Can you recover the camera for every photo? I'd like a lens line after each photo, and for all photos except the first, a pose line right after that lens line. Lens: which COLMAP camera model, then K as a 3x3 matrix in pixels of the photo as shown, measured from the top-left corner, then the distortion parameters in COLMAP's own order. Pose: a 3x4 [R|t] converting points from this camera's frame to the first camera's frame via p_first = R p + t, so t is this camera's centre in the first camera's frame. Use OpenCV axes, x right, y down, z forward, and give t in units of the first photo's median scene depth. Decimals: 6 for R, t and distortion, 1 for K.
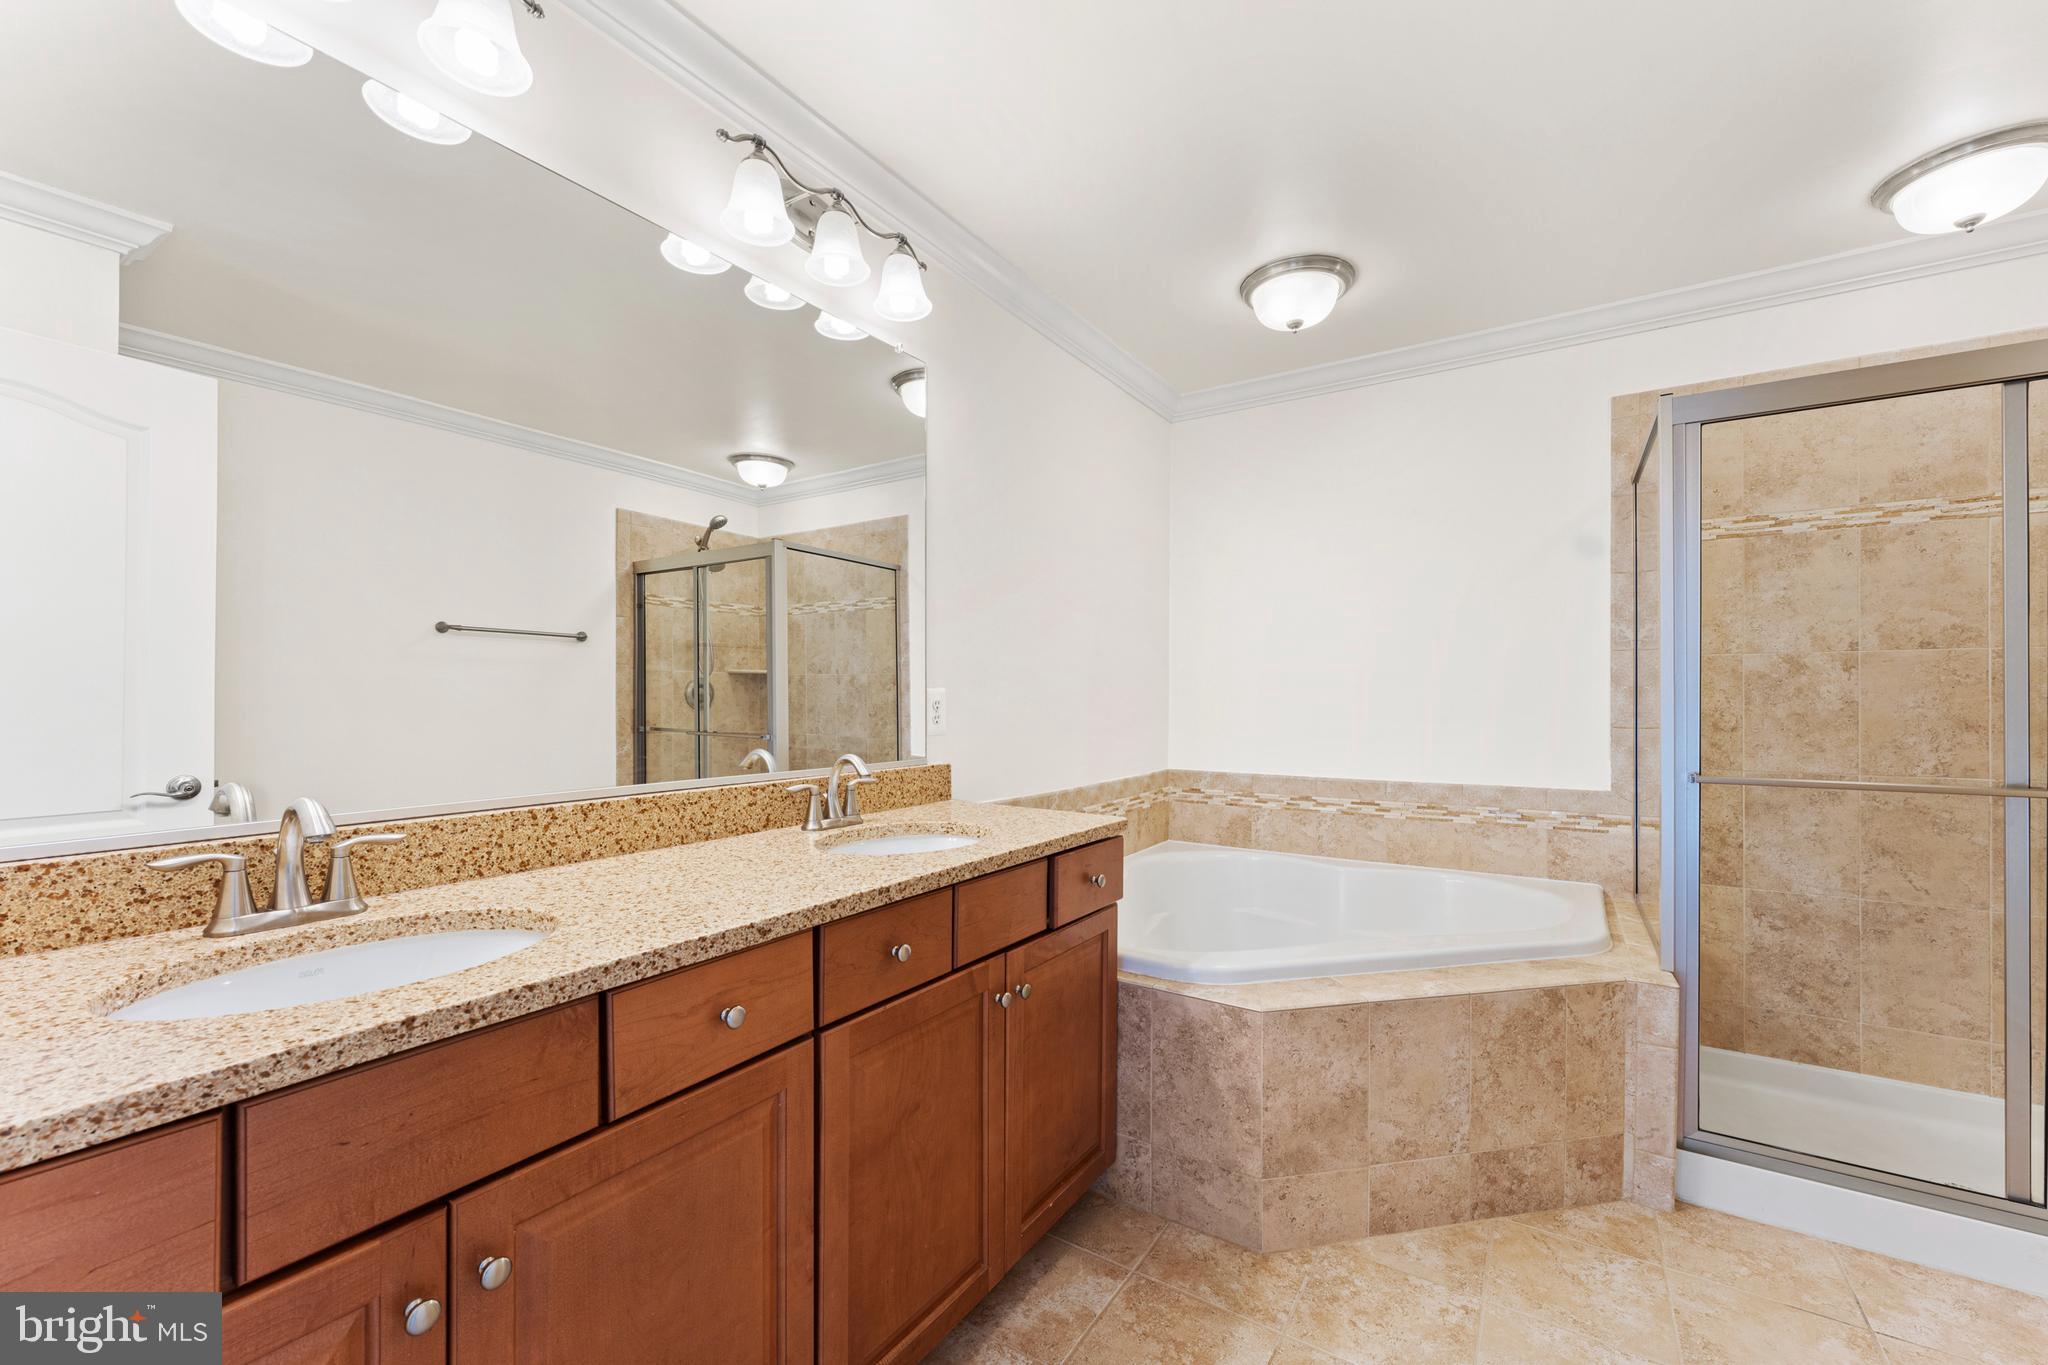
lens RADIAL K [[813.8, 0, 1022.1], [0, 813.8, 701.6], [0, 0, 1]] dist [0.001051, -0.000074]
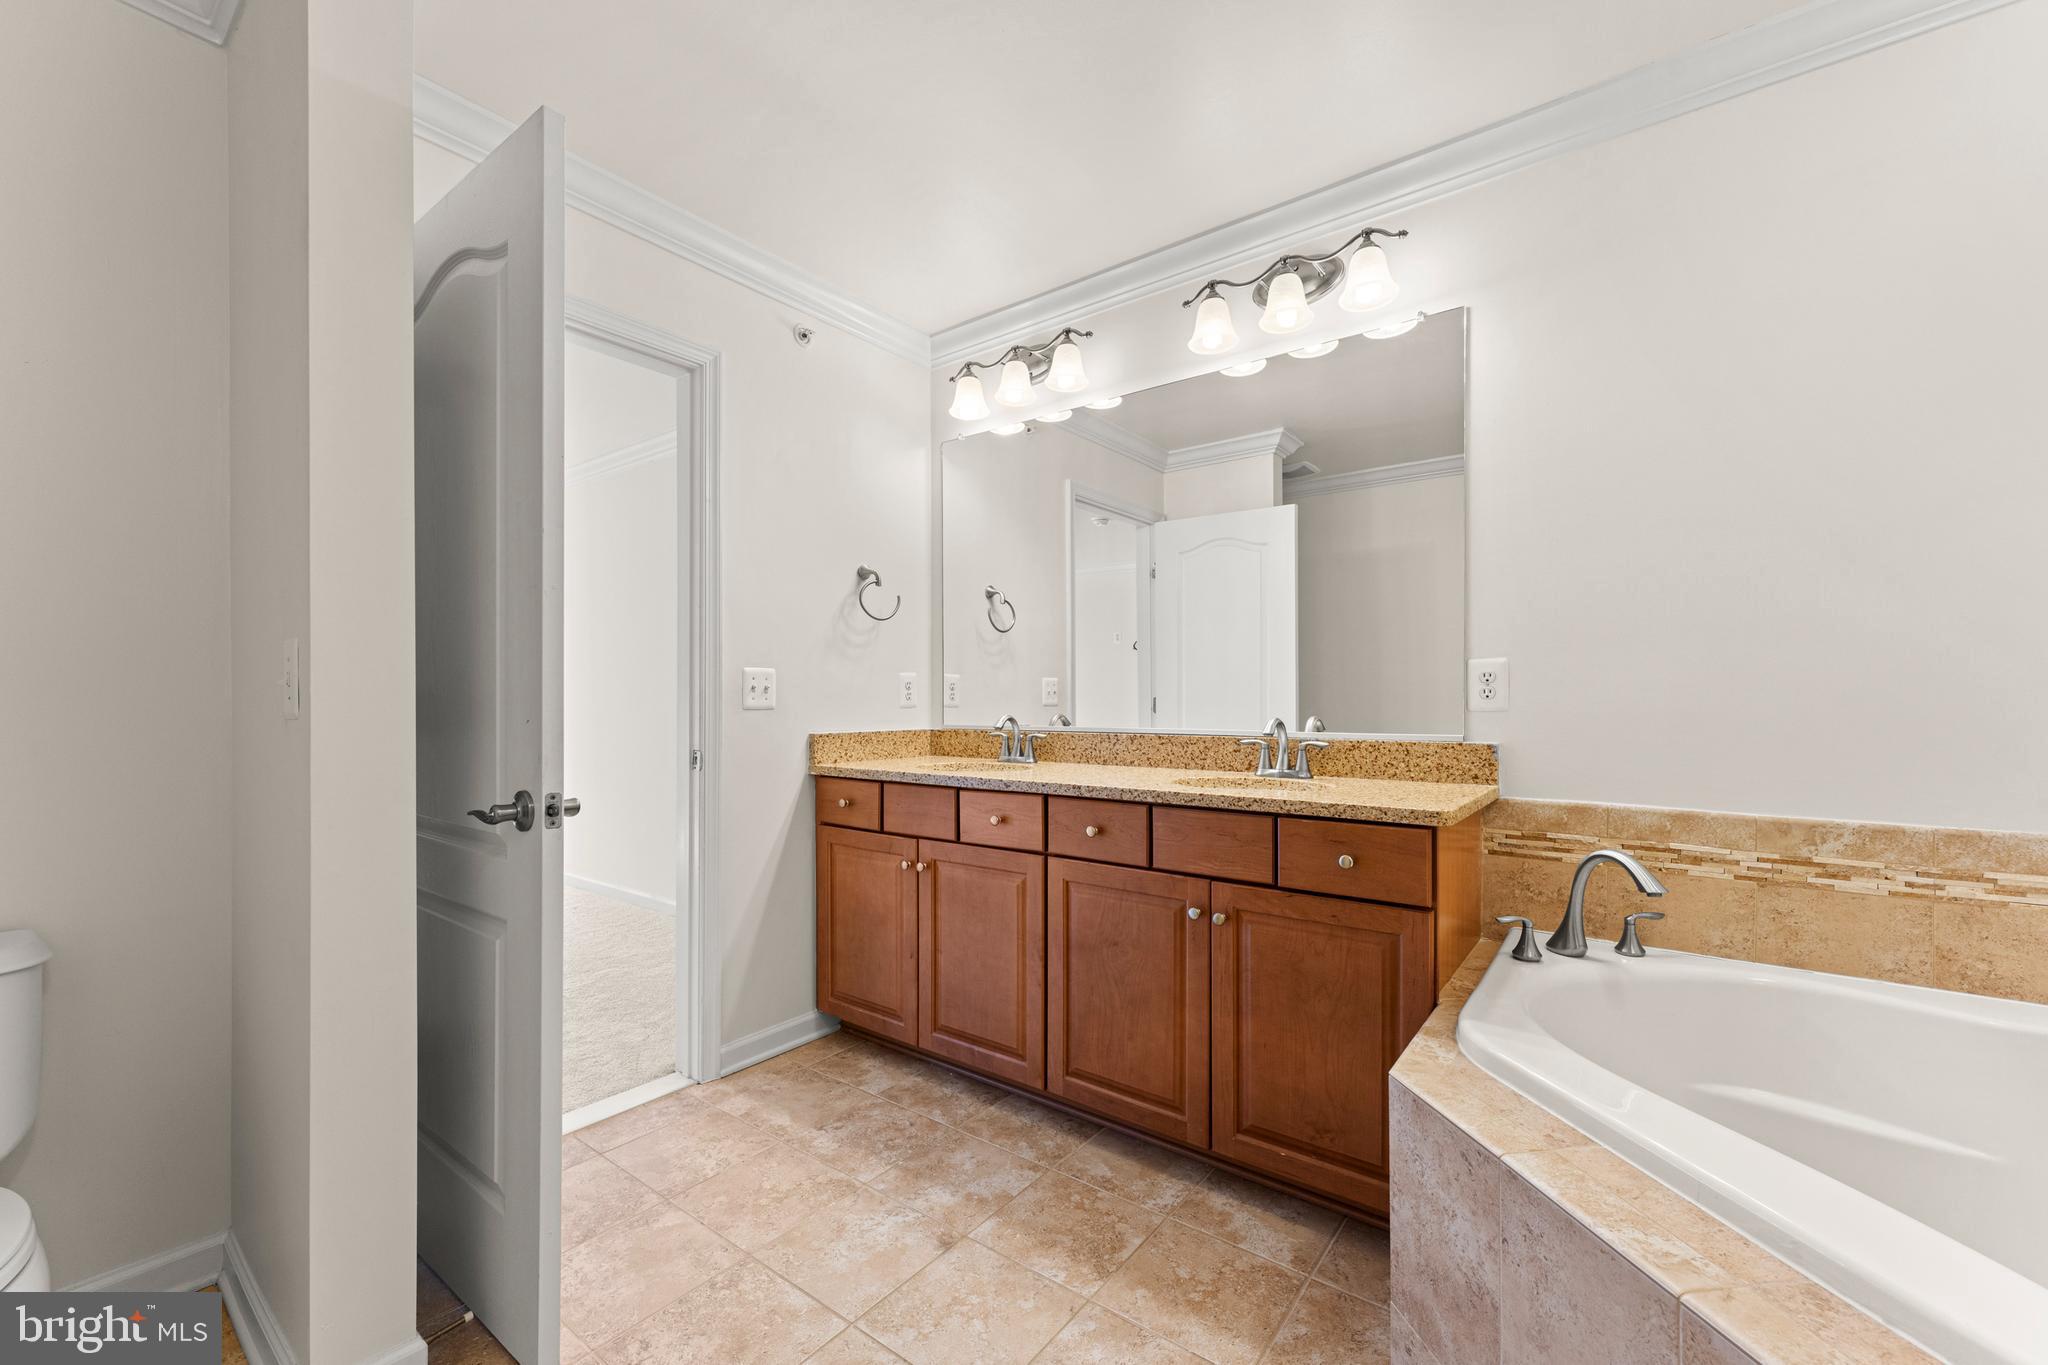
lens RADIAL K [[813.8, 0, 1033.1], [0, 813.8, 697.9], [0, 0, 1]] dist [0.001051, -0.000074]
pose [[-0.047970, -0.003635, -0.998842, 0.785073], [-0.004234, 0.999985, -0.003435, 0.030373], [0.998840, 0.004064, -0.047985, 0.526068]]
